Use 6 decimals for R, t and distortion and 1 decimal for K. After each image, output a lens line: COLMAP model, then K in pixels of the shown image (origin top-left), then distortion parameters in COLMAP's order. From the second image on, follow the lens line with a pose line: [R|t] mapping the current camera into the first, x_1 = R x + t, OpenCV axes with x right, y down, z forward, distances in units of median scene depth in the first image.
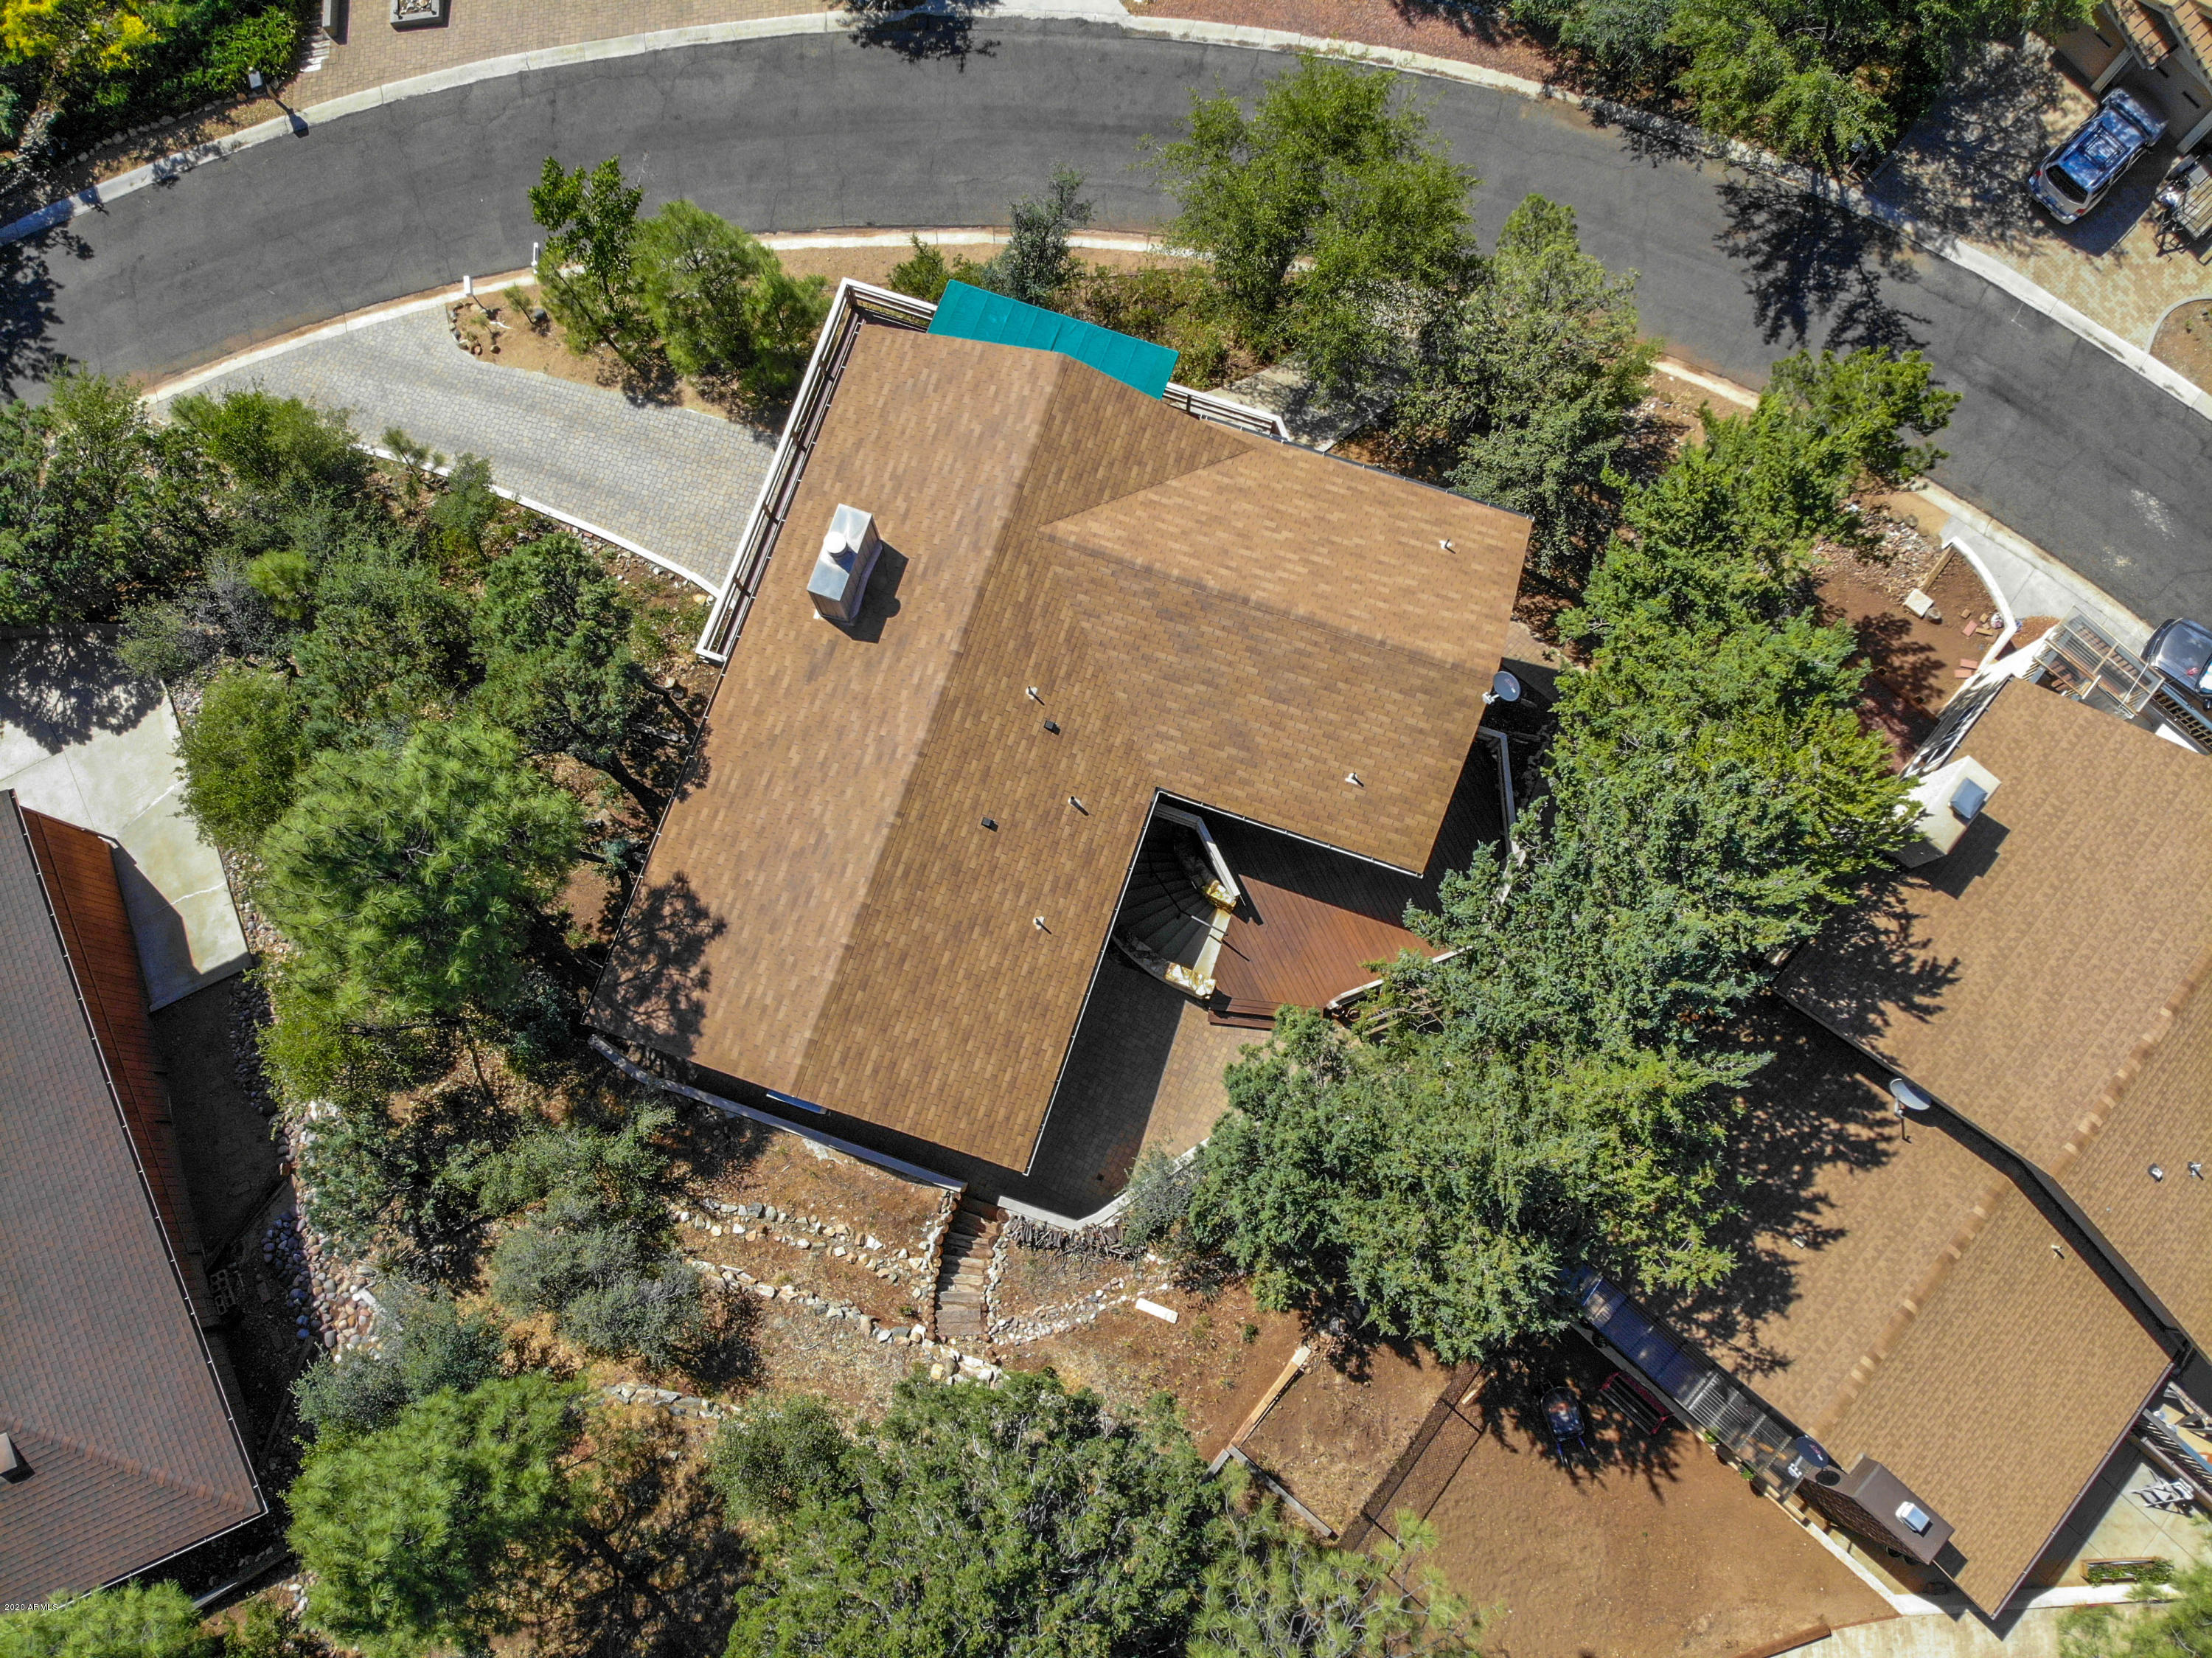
lens RADIAL K [[1629.7, 0, 1103.0], [0, 1629.7, 834.0], [0, 0, 1]] dist [0.095323, -0.219951]
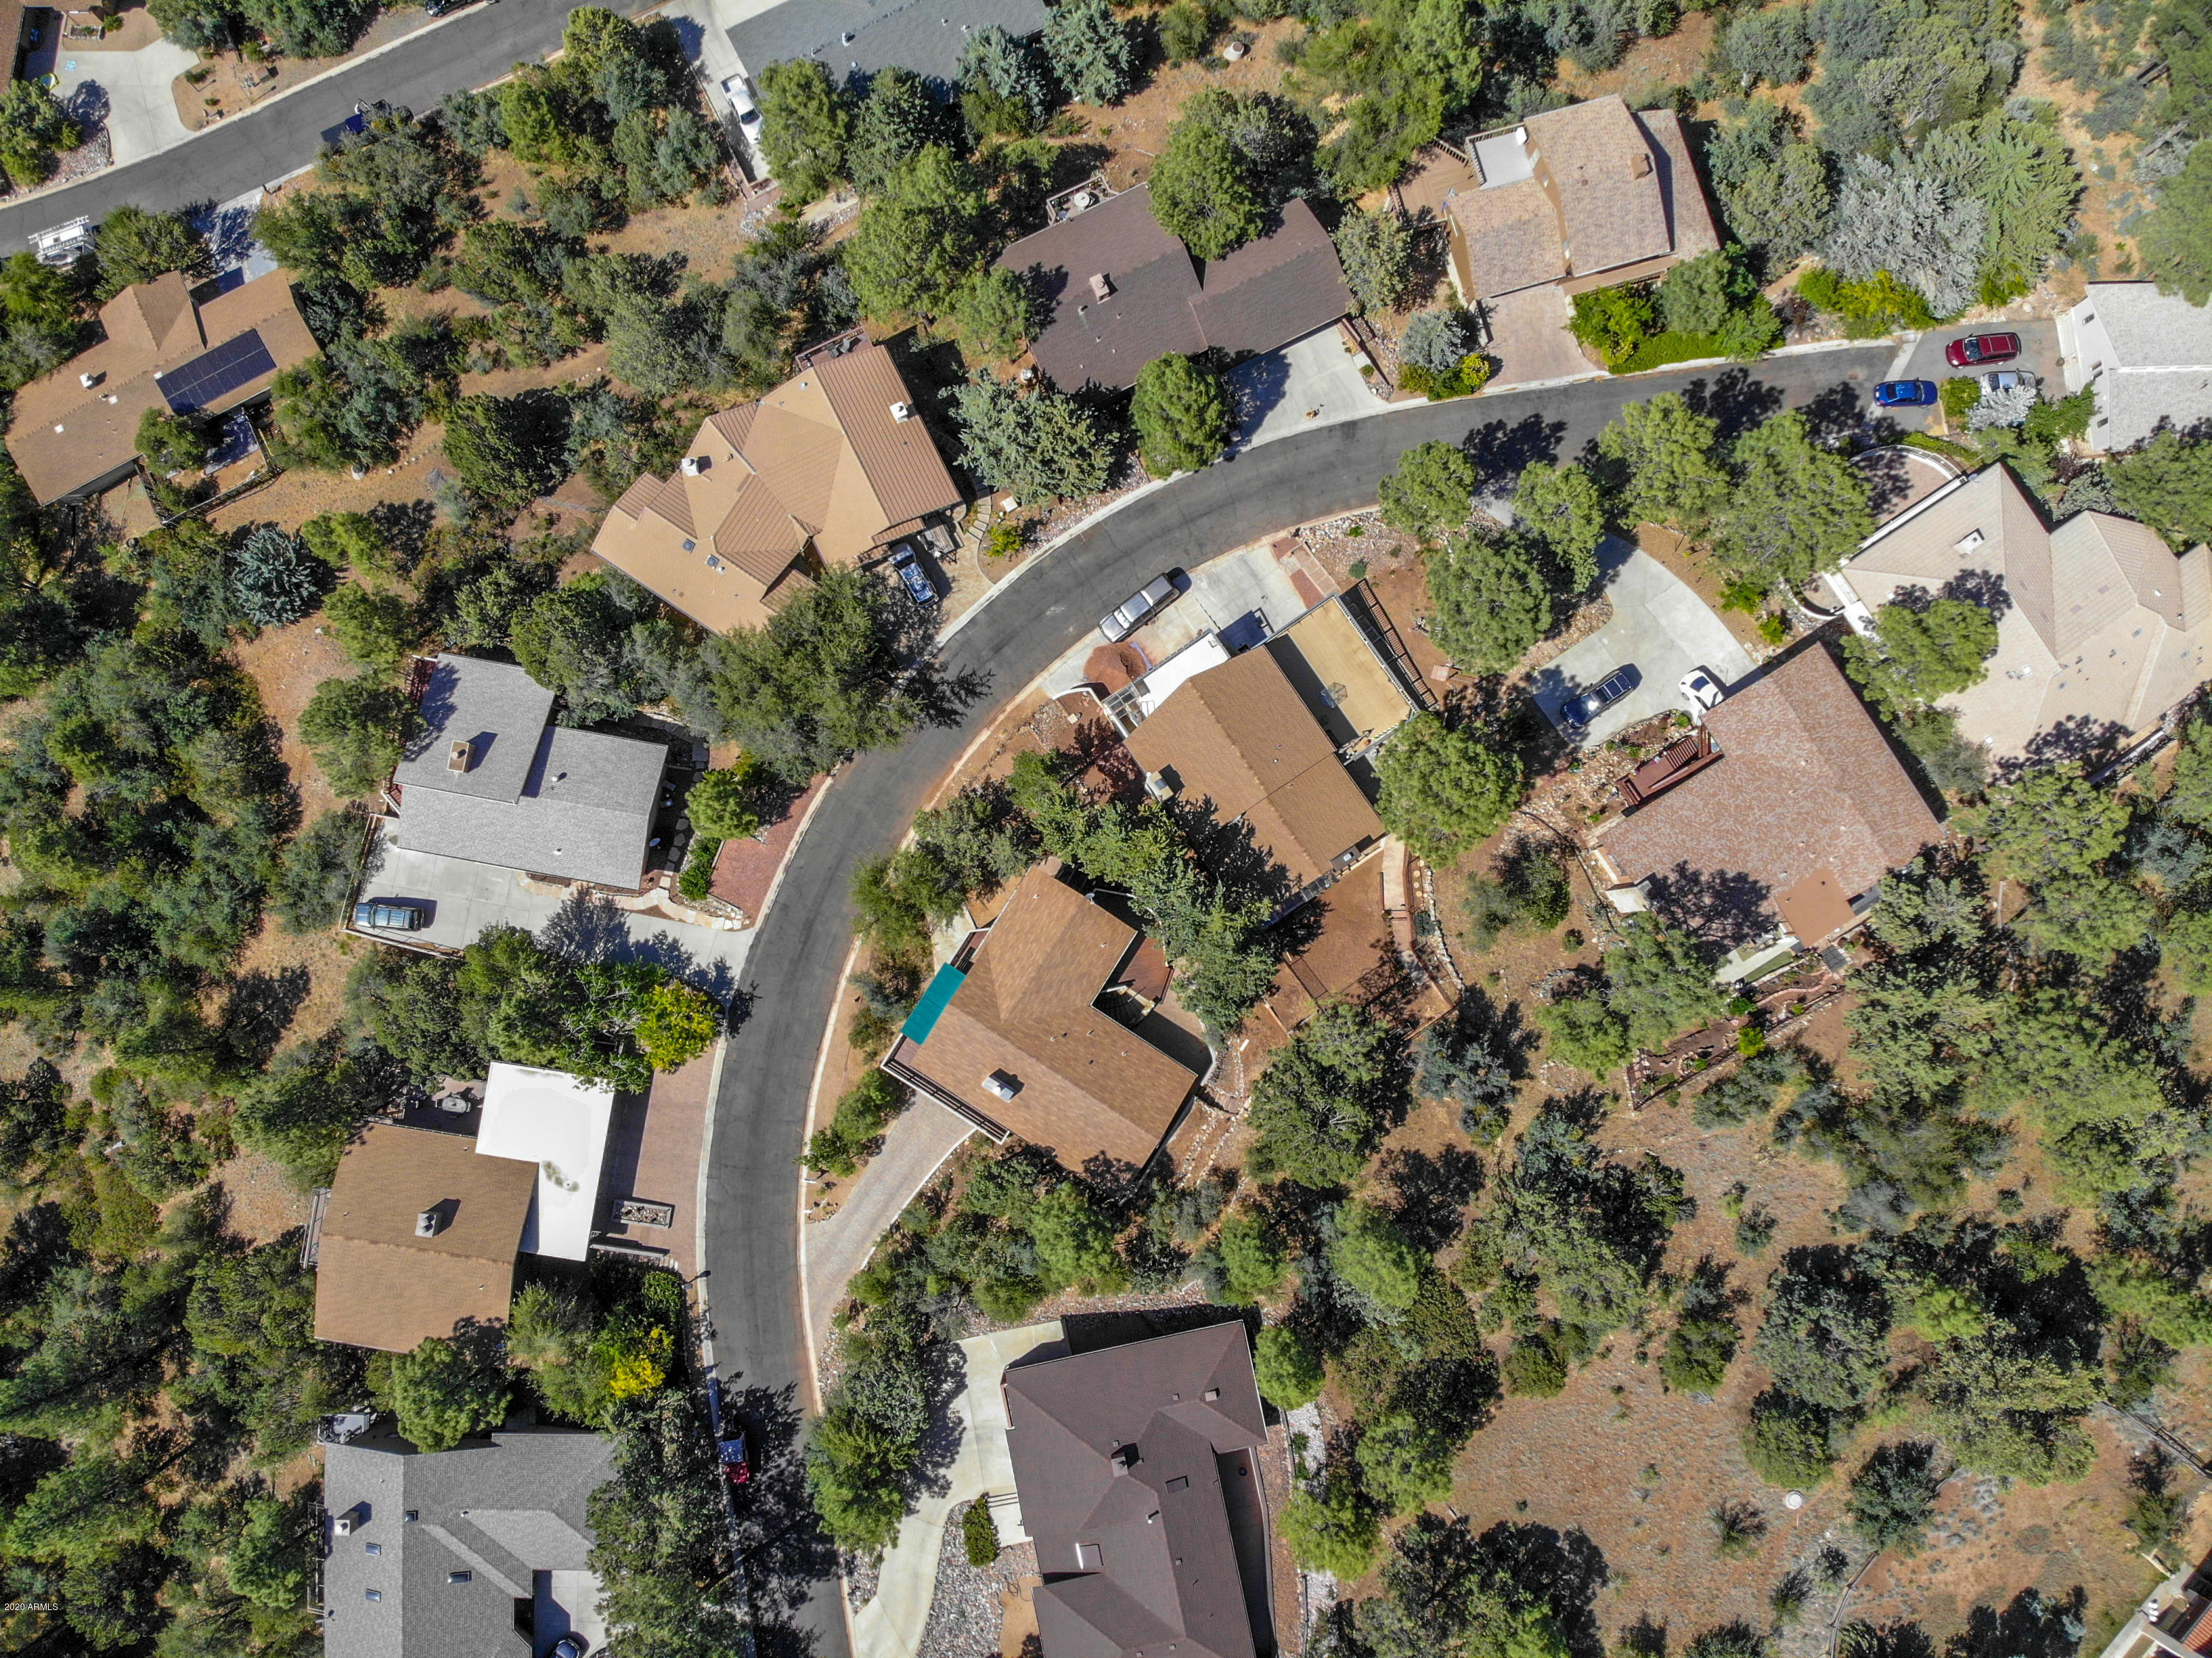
lens RADIAL K [[1607.8, 0, 1111.5], [0, 1607.8, 841.0], [0, 0, 1]] dist [0.166592, -0.336077]
pose [[0.242071, -0.966519, 0.085108, 0.088867], [0.952623, 0.253403, 0.168217, -0.597844], [-0.184151, 0.040356, 0.982069, -2.088600]]
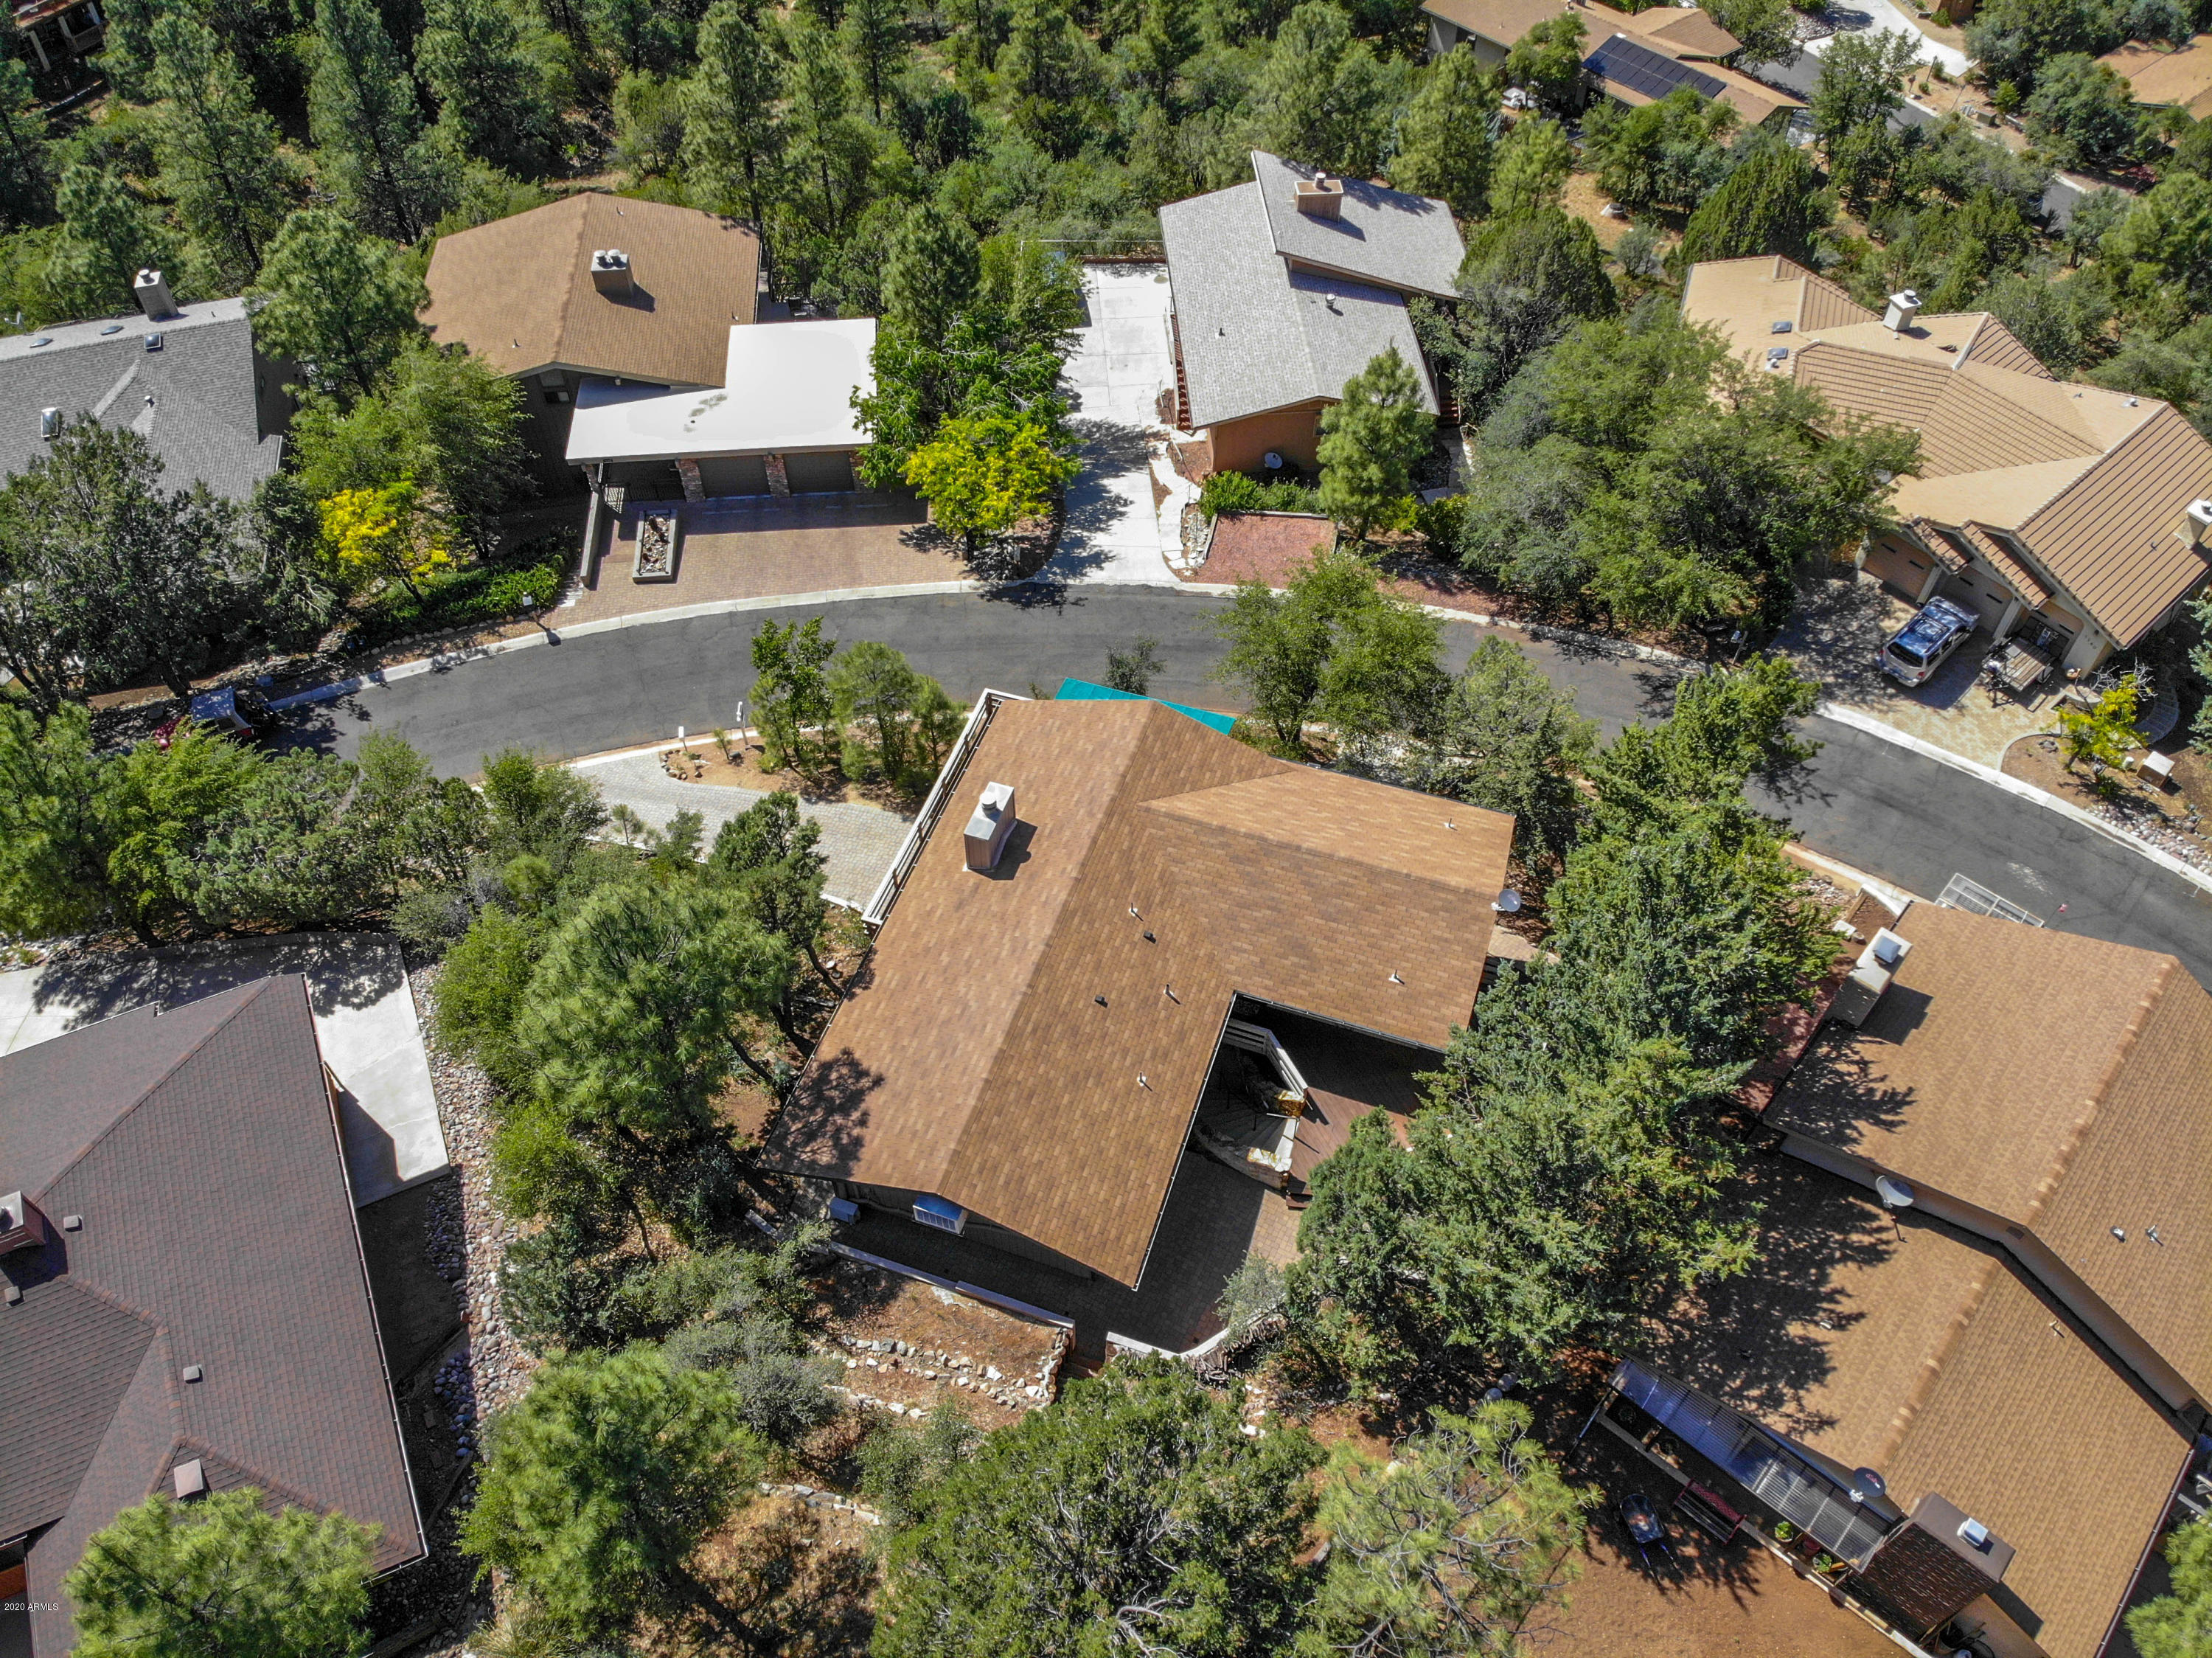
lens RADIAL K [[1607.8, 0, 1111.5], [0, 1607.8, 841.0], [0, 0, 1]] dist [0.166592, -0.336077]
pose [[0.999998, -0.000118, 0.002058, -0.063768], [0.001047, 0.889171, -0.457574, 0.437165], [-0.001776, 0.457575, 0.889169, -0.138919]]
